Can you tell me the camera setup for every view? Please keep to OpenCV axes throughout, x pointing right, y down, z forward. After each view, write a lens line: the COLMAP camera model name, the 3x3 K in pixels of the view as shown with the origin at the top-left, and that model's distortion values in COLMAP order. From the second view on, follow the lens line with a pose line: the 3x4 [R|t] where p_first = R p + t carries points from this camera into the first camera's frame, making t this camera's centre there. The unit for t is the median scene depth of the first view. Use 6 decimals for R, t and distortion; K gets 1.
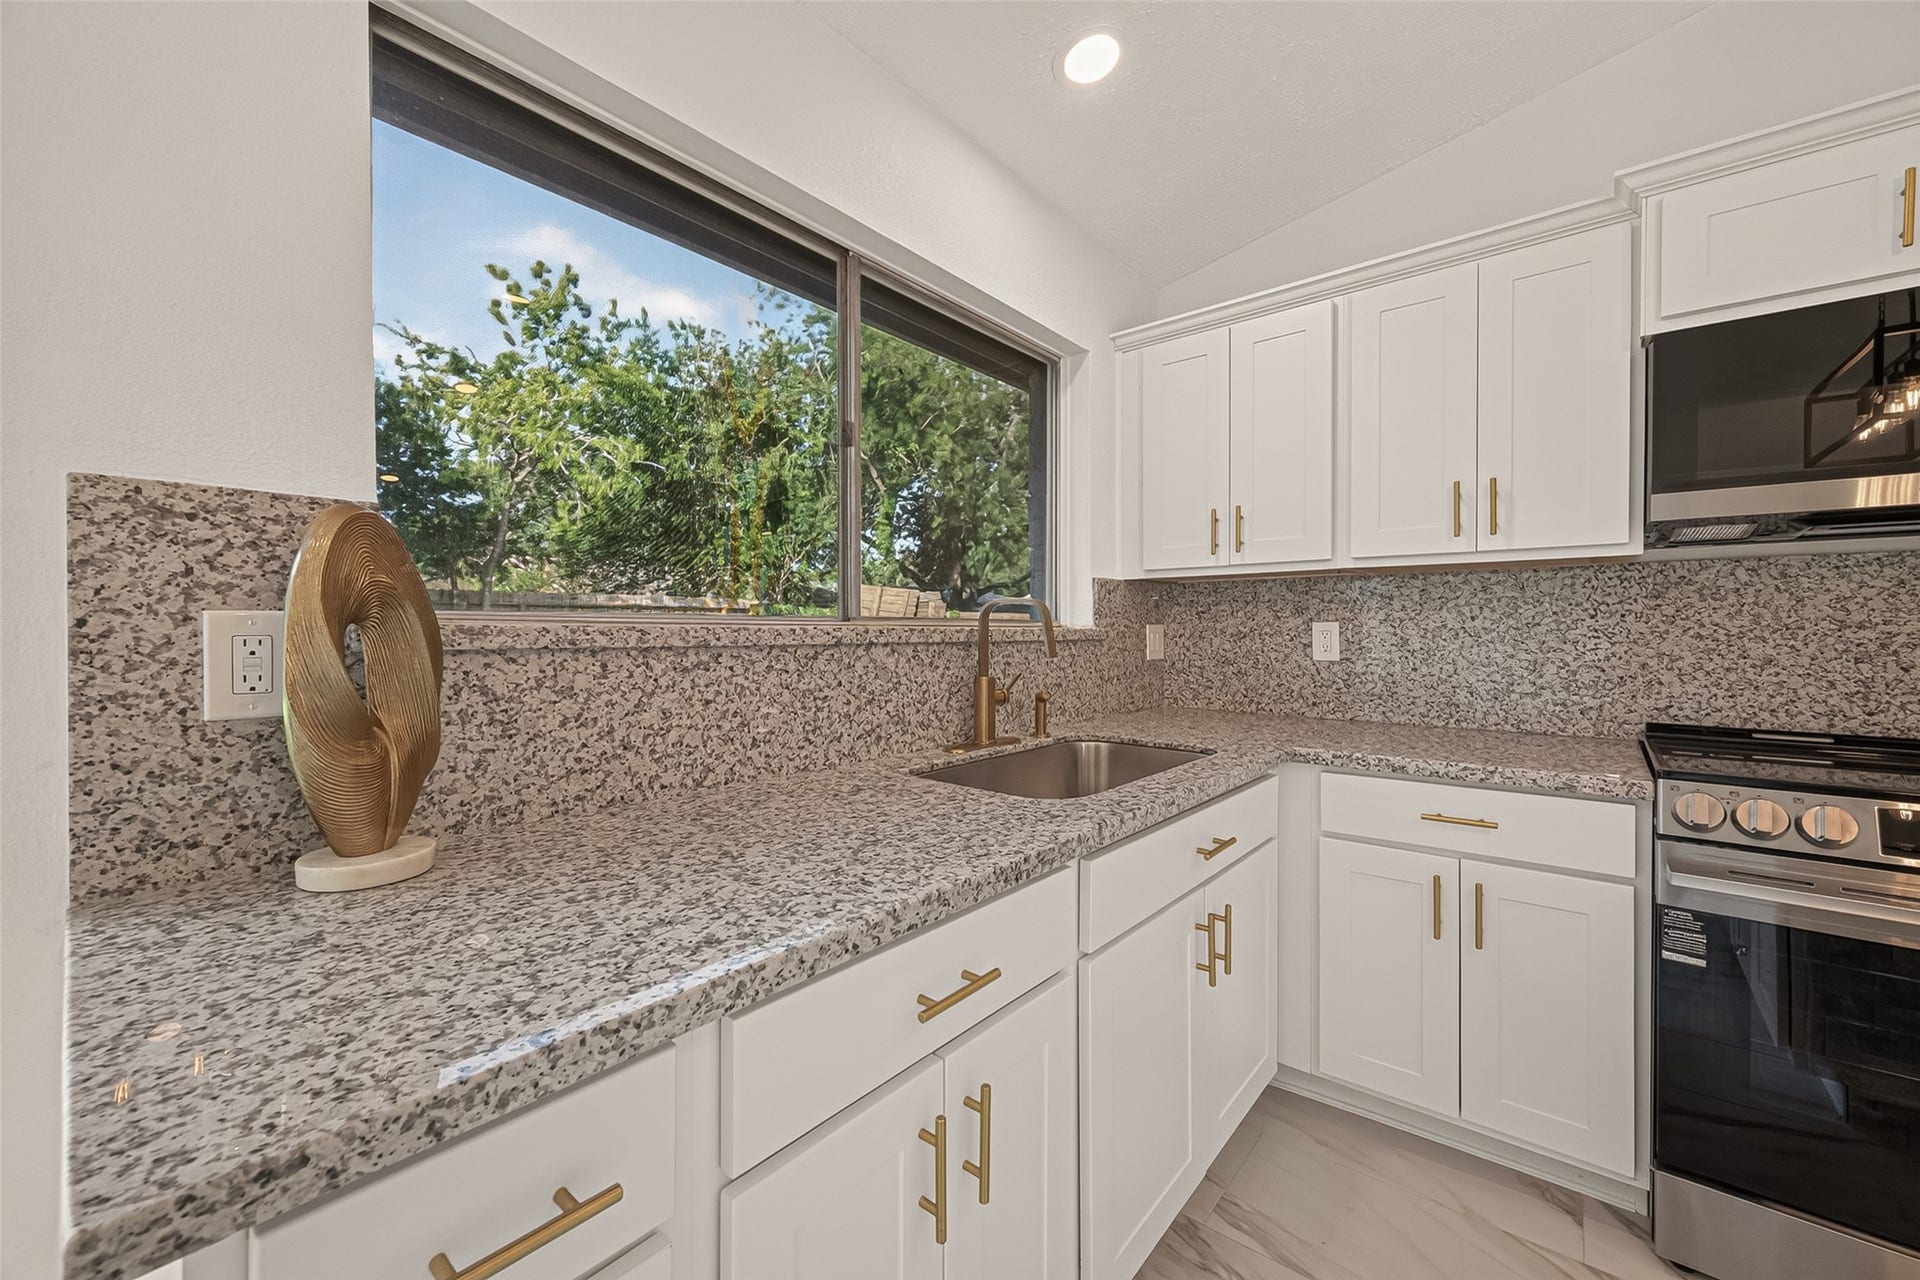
lens RADIAL K [[746.7, 0, 957.1], [0, 746.7, 631.1], [0, 0, 1]] dist [0.007160, -0.000568]
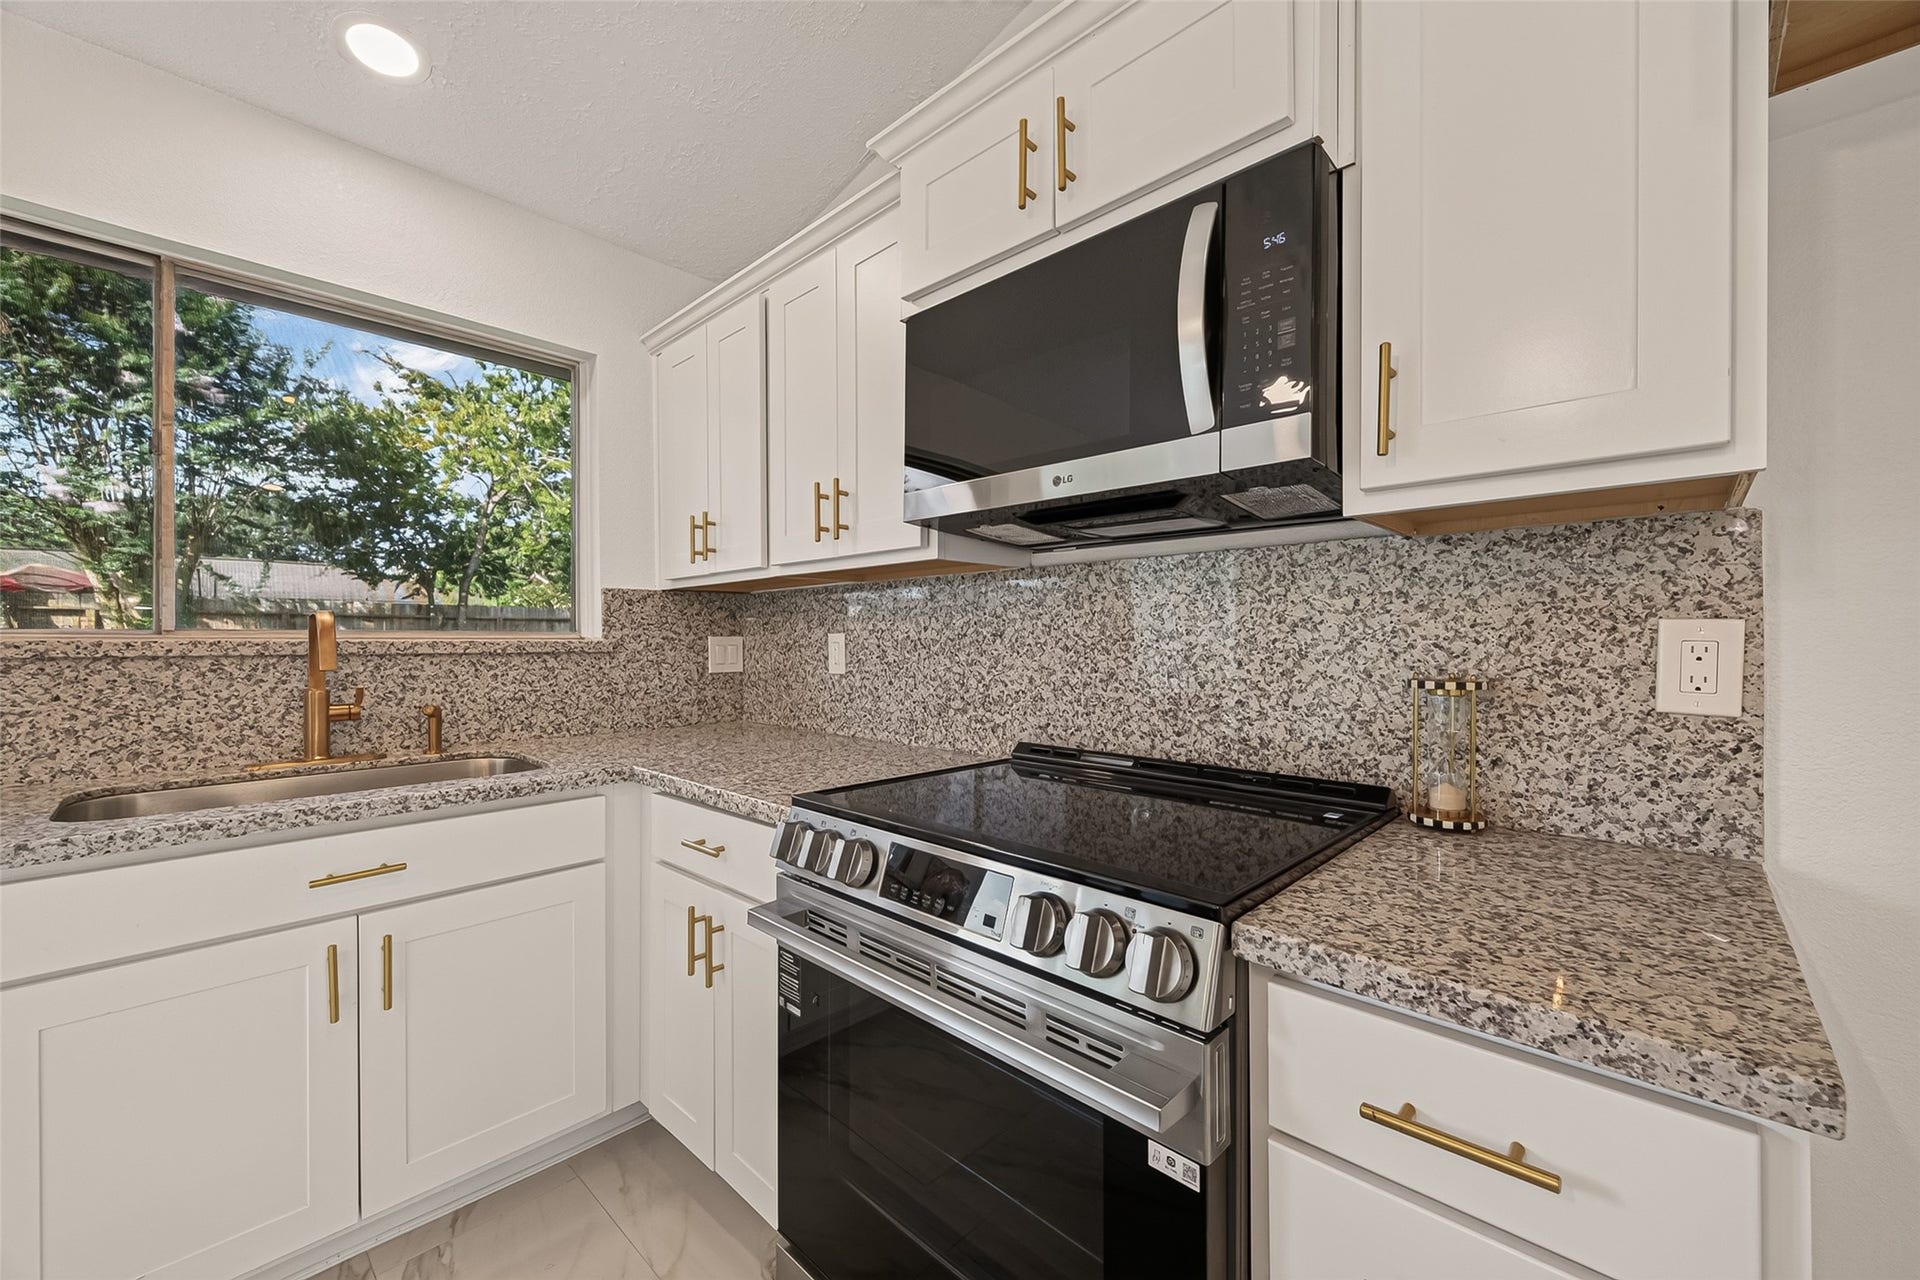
lens RADIAL K [[746.7, 0, 958.9], [0, 746.7, 634.9], [0, 0, 1]] dist [0.007160, -0.000568]
pose [[0.997583, -0.002783, -0.069434, 0.940963], [0.002077, 0.999945, -0.010240, 0.000213], [0.069459, 0.010071, 0.997534, 0.087244]]
